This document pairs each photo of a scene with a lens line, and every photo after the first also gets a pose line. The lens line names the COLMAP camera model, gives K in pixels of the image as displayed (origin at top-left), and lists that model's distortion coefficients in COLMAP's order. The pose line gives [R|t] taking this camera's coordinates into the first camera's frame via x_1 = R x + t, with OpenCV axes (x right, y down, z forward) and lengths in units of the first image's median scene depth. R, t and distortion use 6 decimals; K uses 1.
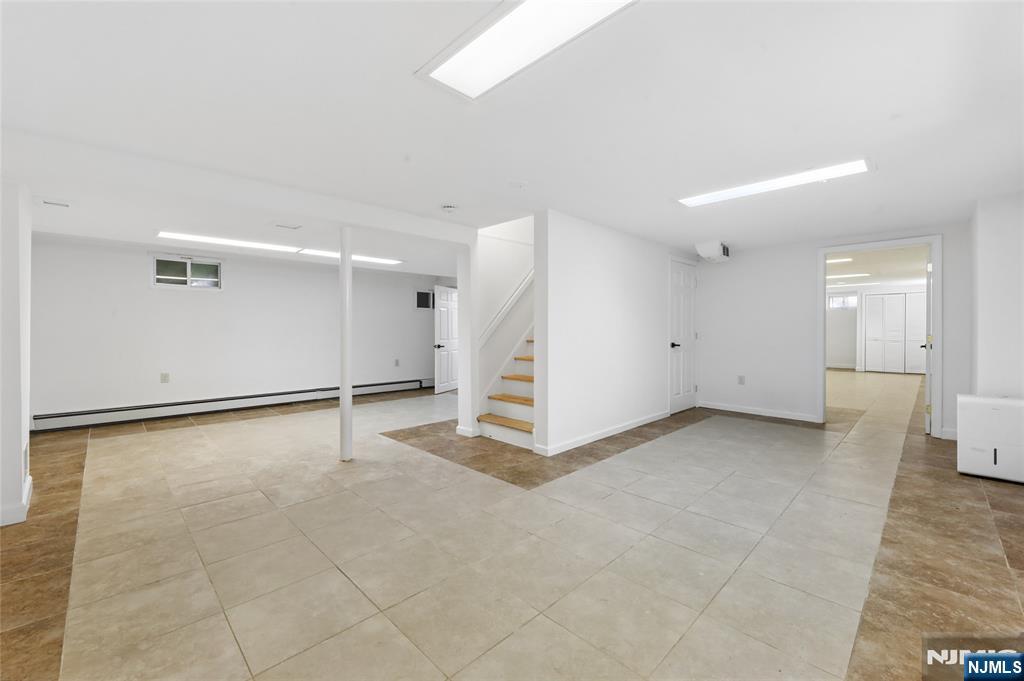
lens RADIAL K [[418.7, 0, 509.8], [0, 418.7, 335.5], [0, 0, 1]] dist [0.001739, -0.000410]
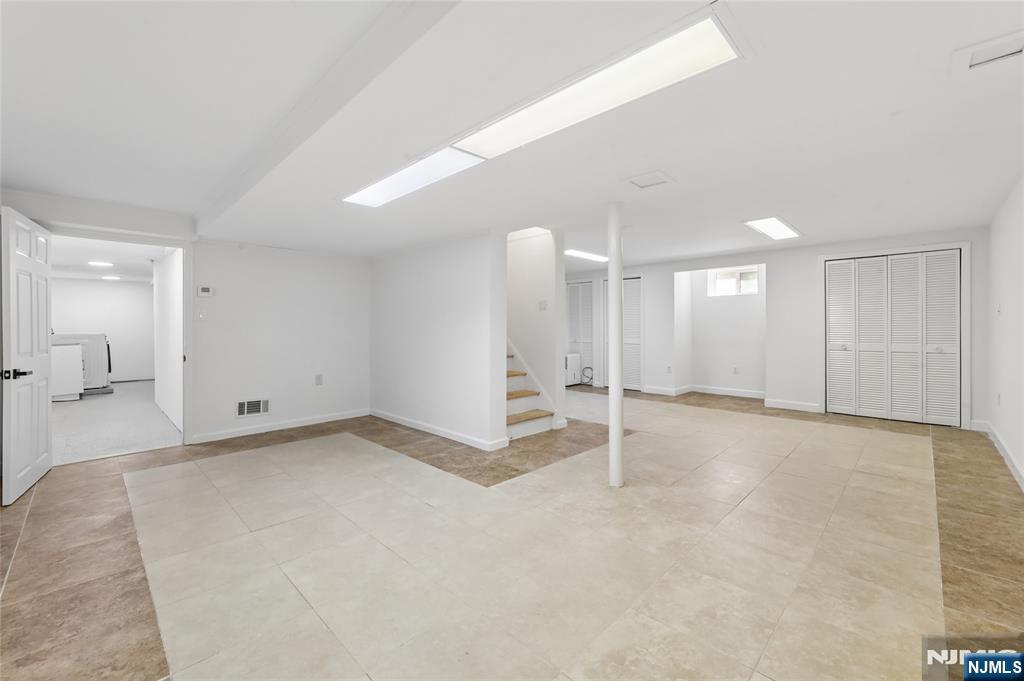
lens RADIAL K [[418.7, 0, 509.6], [0, 418.7, 330.7], [0, 0, 1]] dist [0.001739, -0.000410]
pose [[-0.018186, -0.008723, 0.999797, -1.841363], [0.018074, 0.999796, 0.009052, -0.028287], [-0.999671, 0.018235, -0.018025, 1.858418]]
